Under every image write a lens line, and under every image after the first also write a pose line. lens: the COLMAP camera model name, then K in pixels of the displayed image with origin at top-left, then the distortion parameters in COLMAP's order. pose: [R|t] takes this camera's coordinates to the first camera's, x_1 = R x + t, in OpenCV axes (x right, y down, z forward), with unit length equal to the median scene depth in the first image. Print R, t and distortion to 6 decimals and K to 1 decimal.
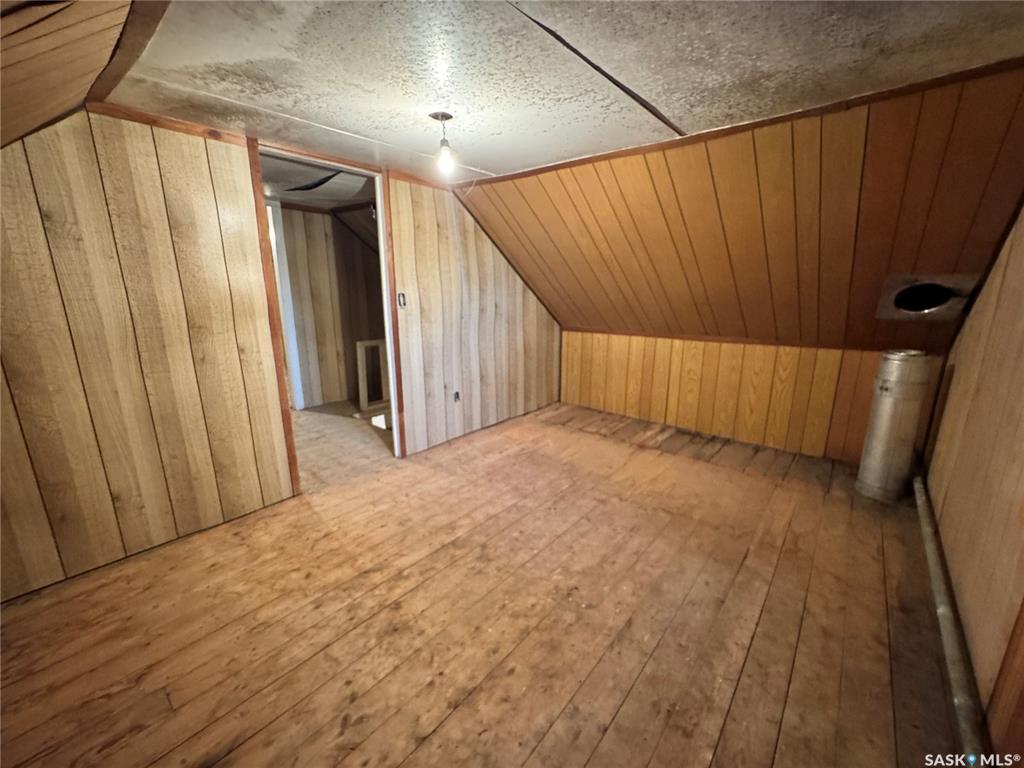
lens RADIAL K [[408.8, 0, 513.2], [0, 408.8, 381.1], [0, 0, 1]] dist [-0.004256, 0.000261]
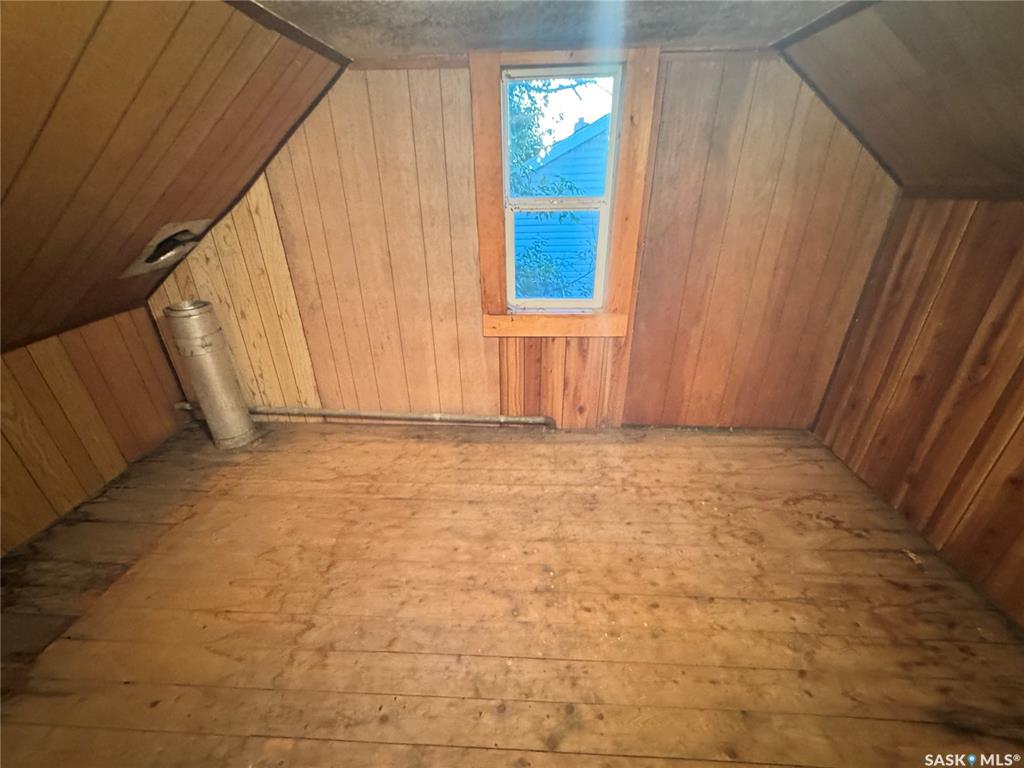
lens RADIAL K [[408.8, 0, 513.4], [0, 408.8, 386.2], [0, 0, 1]] dist [-0.004256, 0.000261]
pose [[-0.602452, -0.343662, 0.720380, -0.332038], [0.197366, 0.810385, 0.551655, -0.394760], [-0.773368, 0.474524, -0.420391, 1.235420]]
